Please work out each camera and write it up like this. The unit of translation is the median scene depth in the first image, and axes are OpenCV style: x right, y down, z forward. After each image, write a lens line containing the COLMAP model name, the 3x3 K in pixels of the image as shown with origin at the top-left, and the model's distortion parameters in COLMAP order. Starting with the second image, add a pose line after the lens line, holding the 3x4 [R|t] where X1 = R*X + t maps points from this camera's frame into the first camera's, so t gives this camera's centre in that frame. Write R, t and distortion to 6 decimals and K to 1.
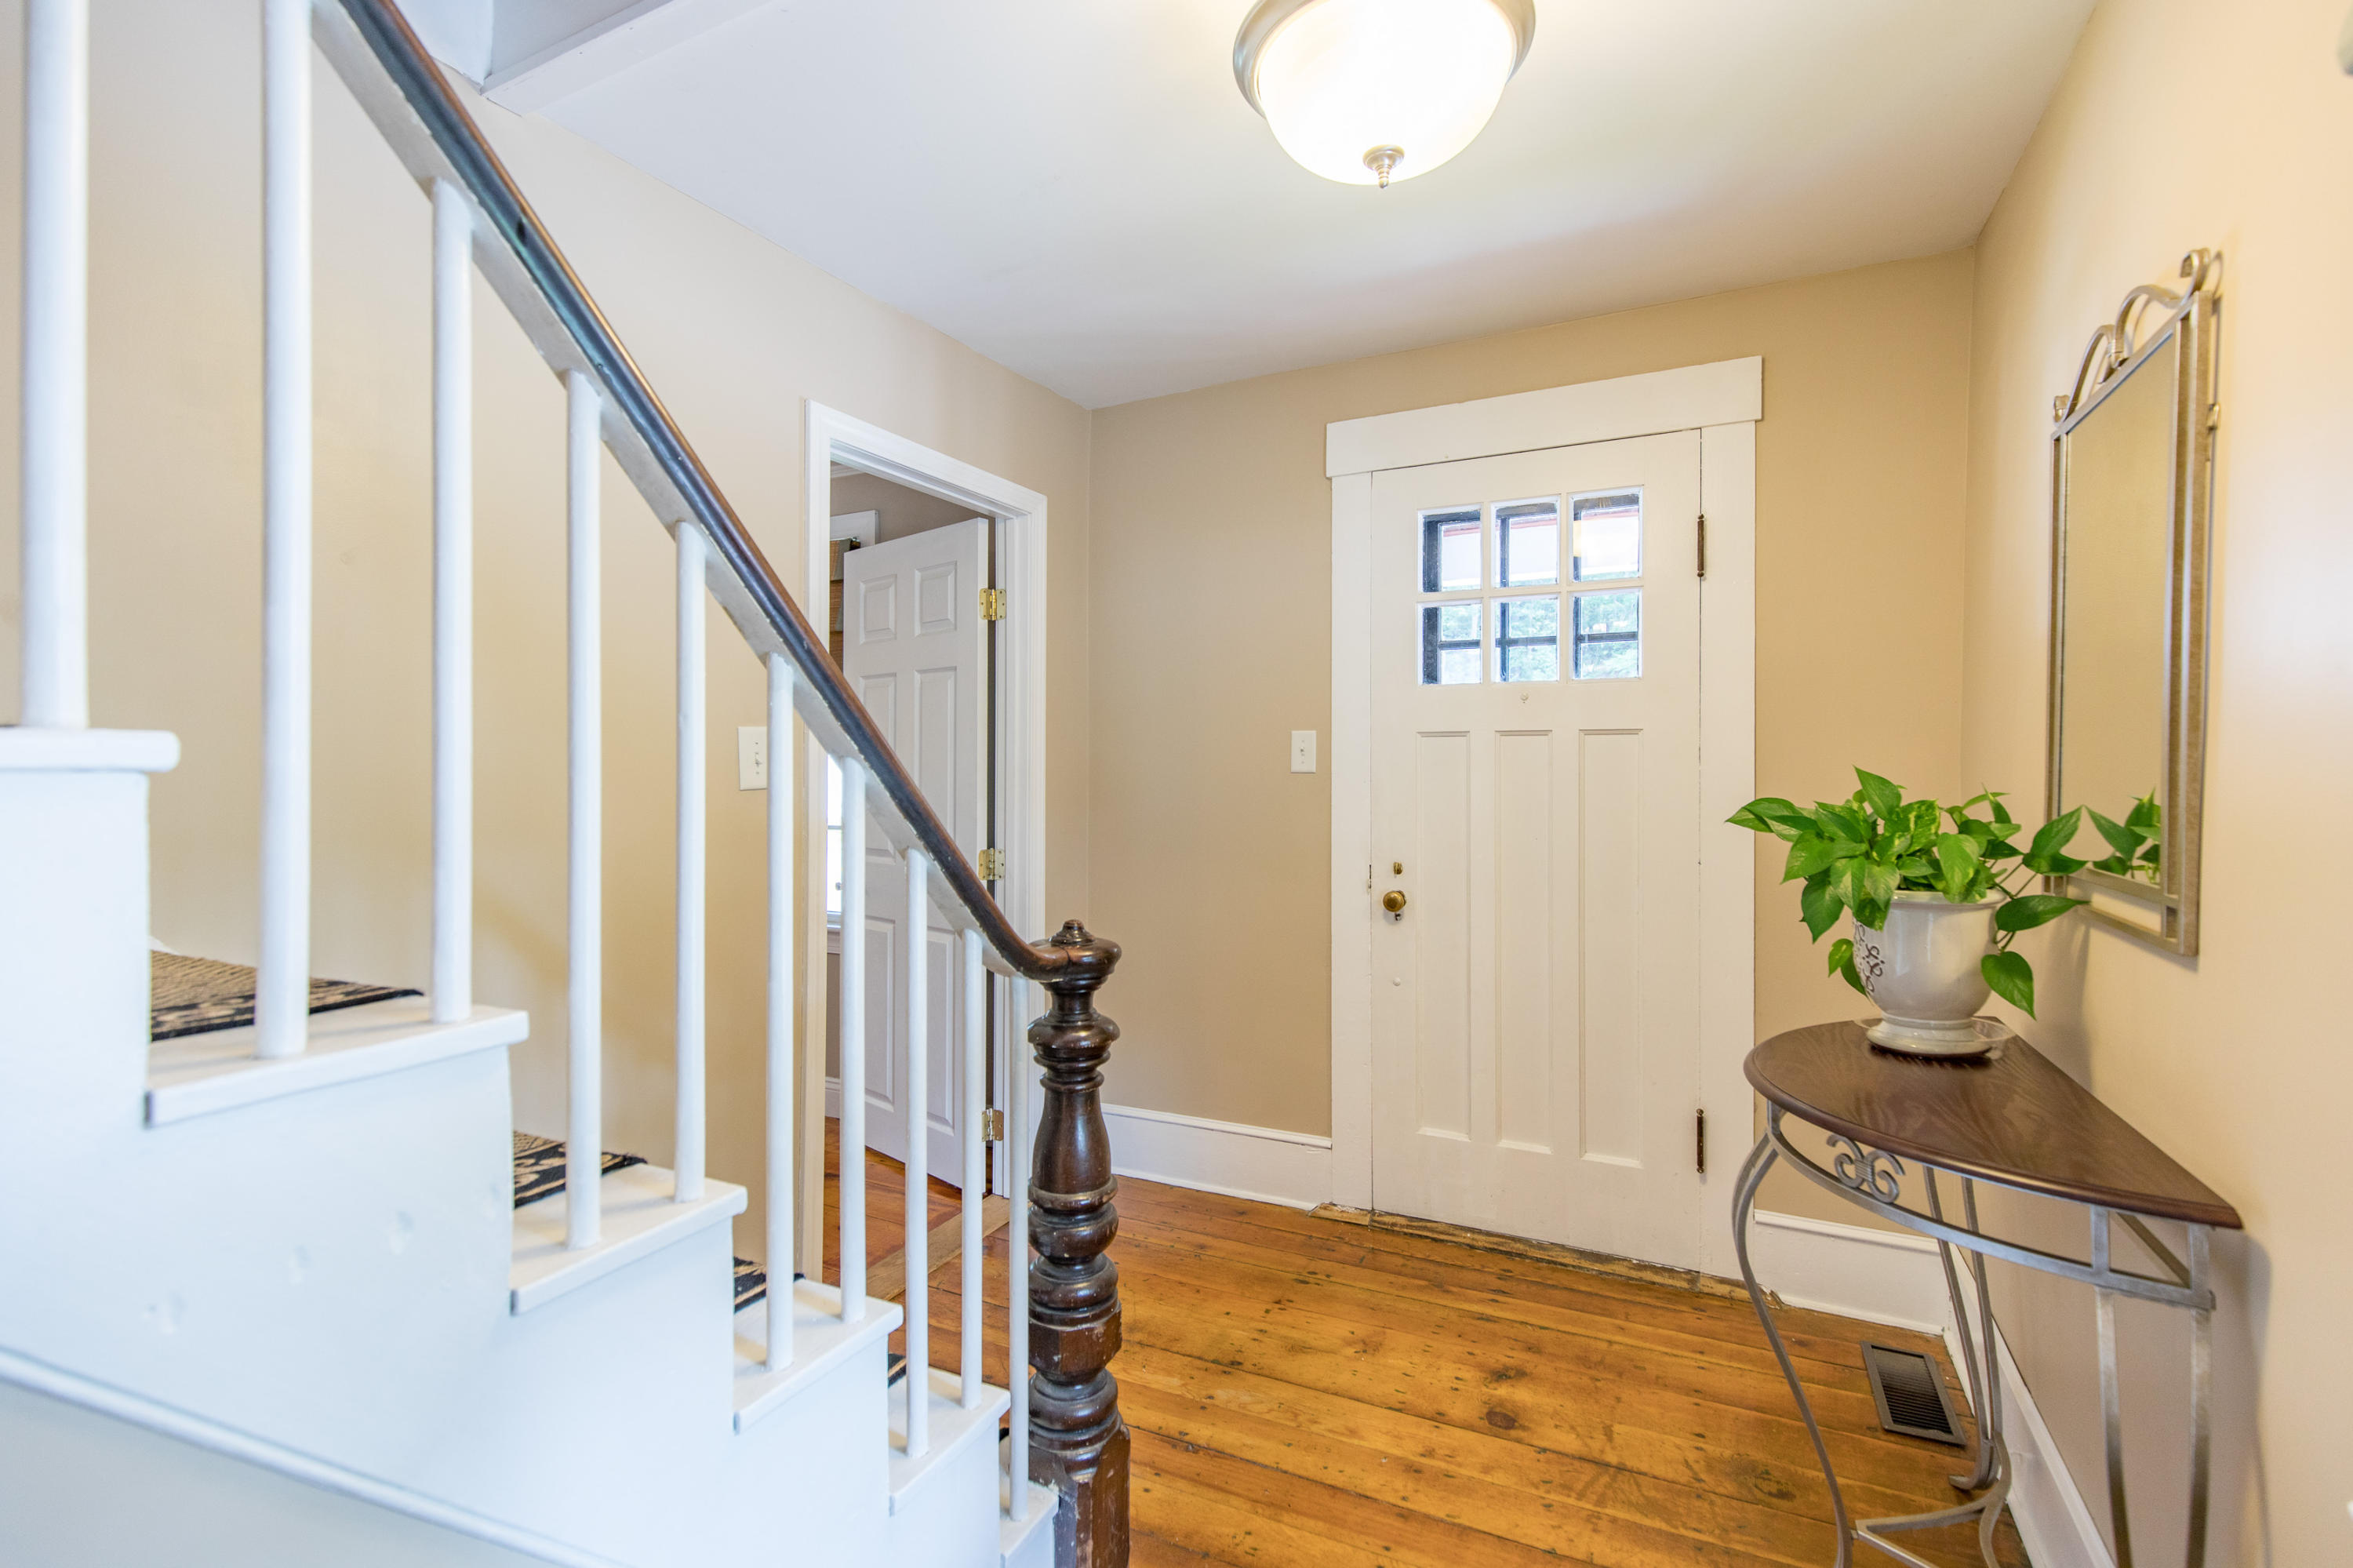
lens RADIAL K [[1069.1, 0, 1182.0], [0, 1069.1, 783.1], [0, 0, 1]] dist [0.011120, -0.000715]
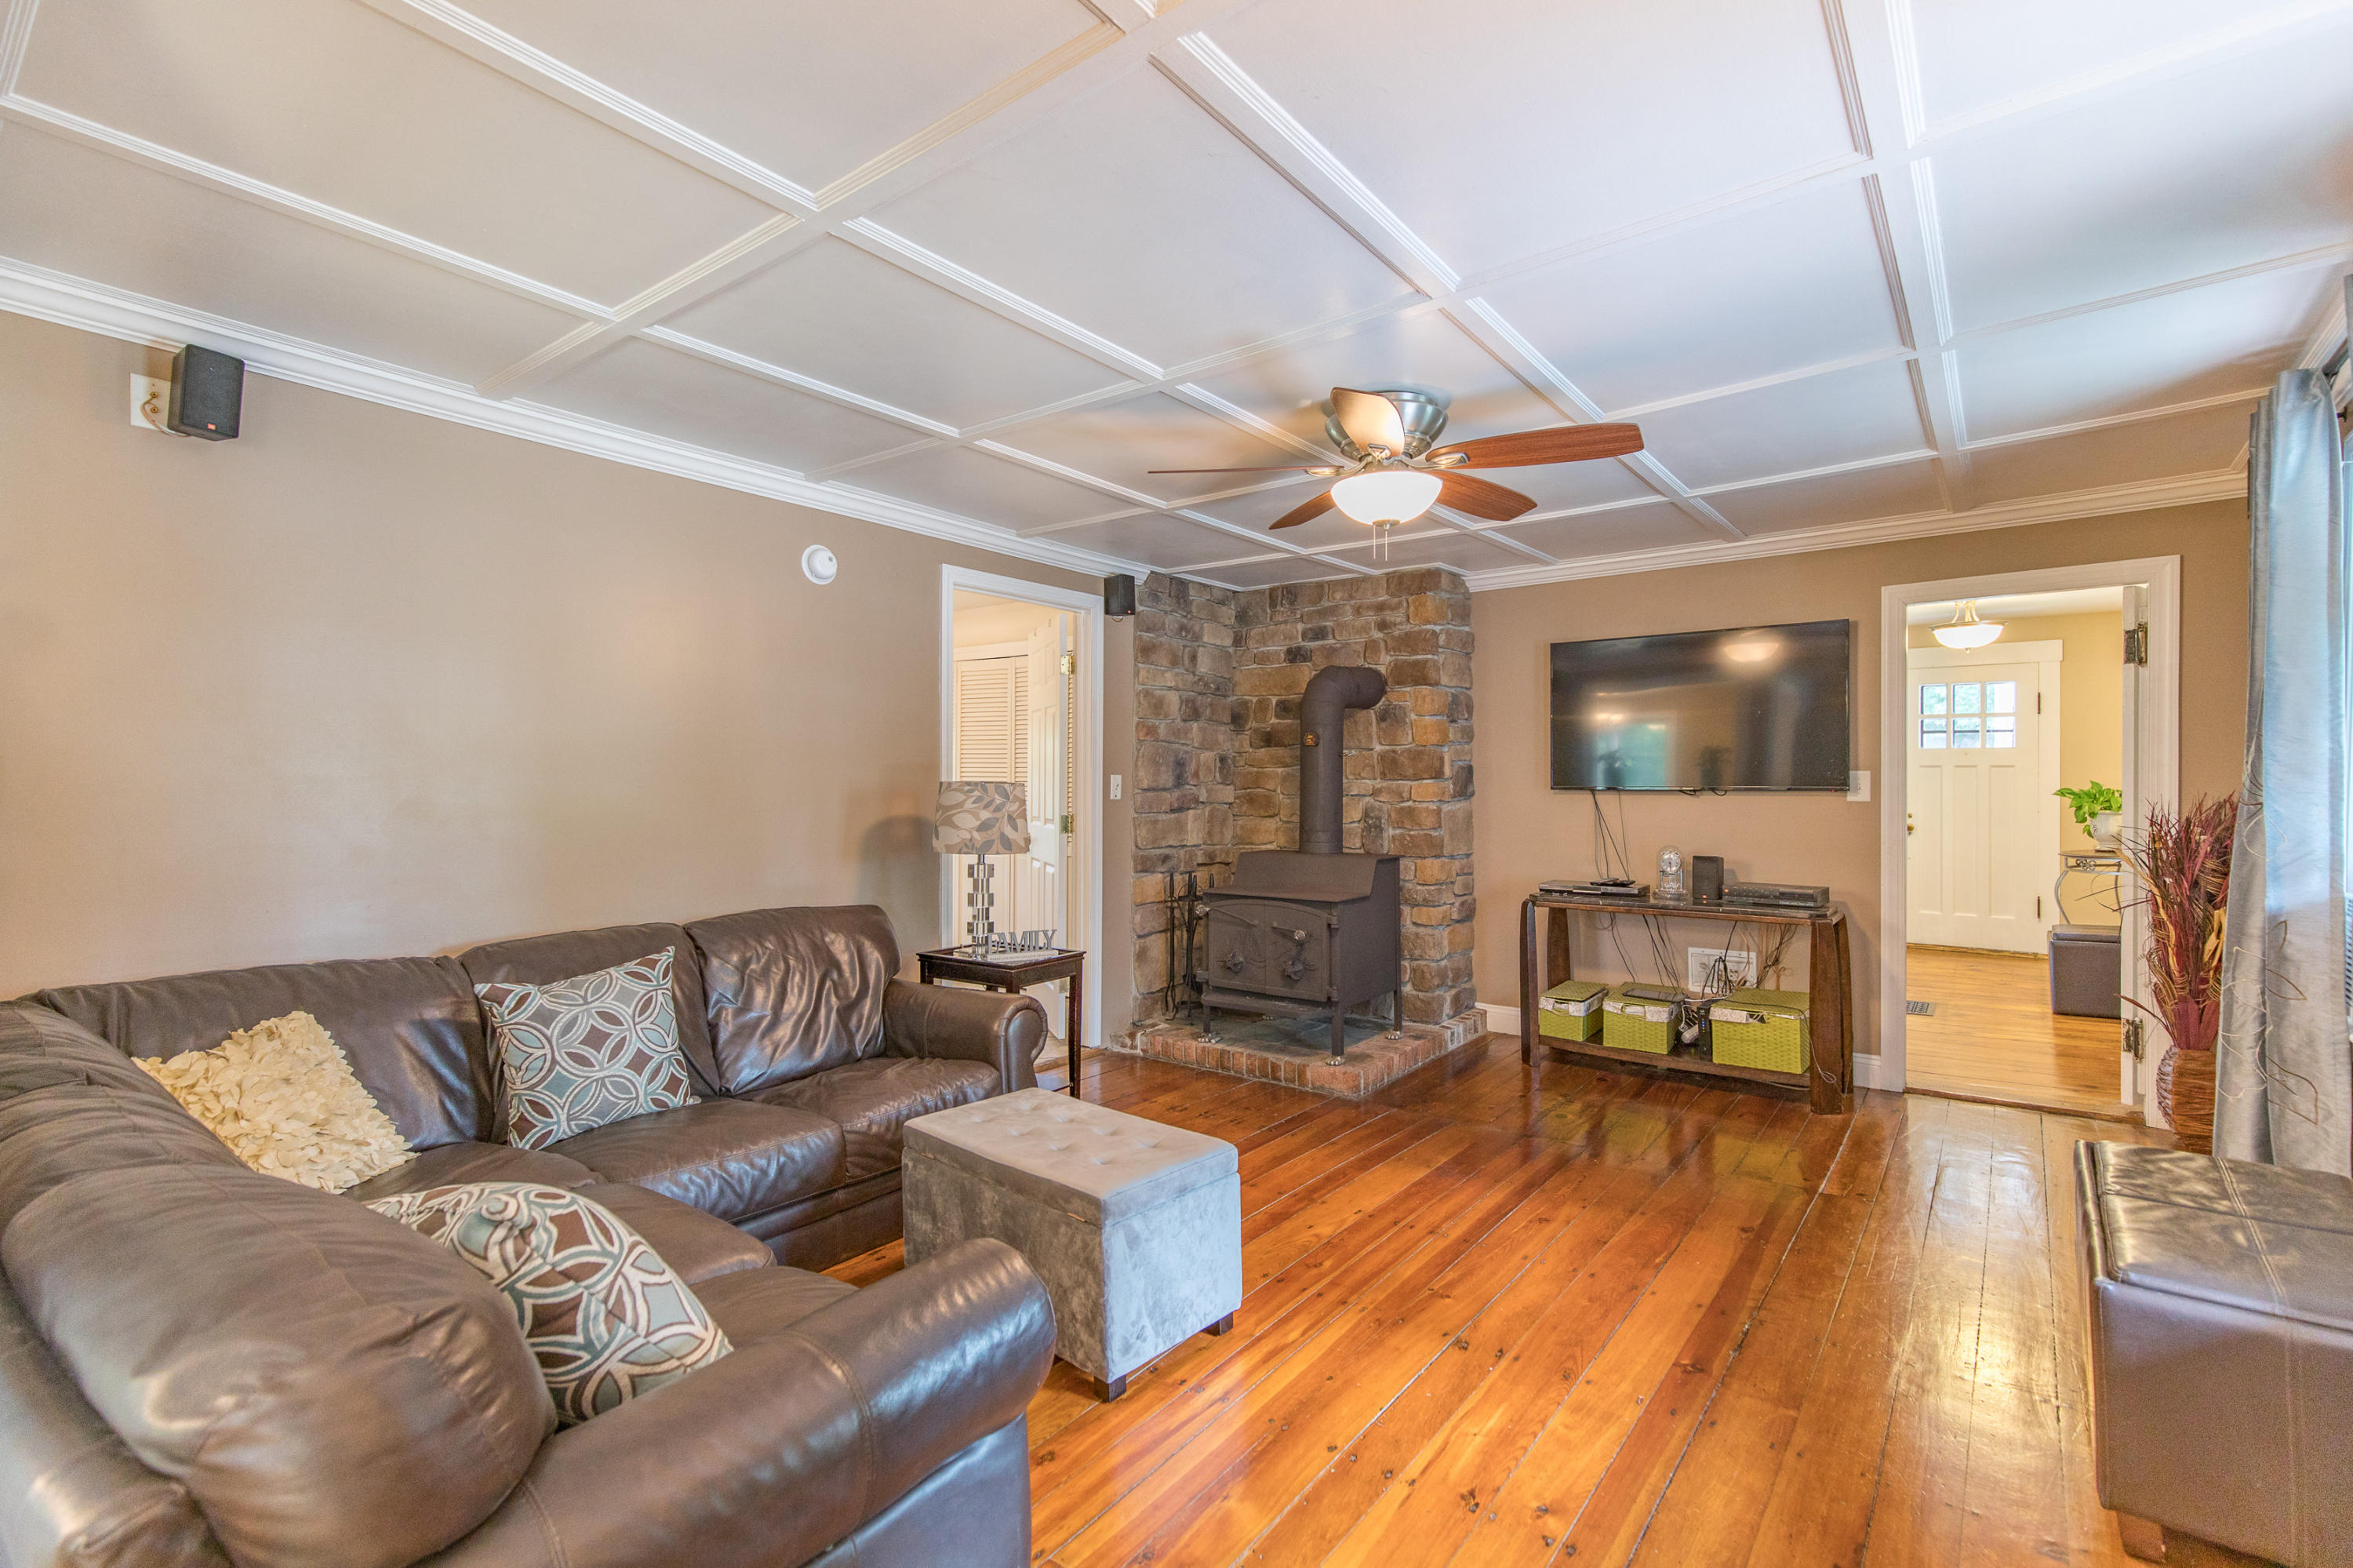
lens RADIAL K [[1069.1, 0, 1175.1], [0, 1069.1, 786.4], [0, 0, 1]] dist [0.011120, -0.000715]
pose [[0.980867, 0.002436, -0.194666, -1.901214], [-0.002481, 0.999997, 0.000010, 0.016994], [0.194665, 0.000473, 0.980870, -3.538258]]
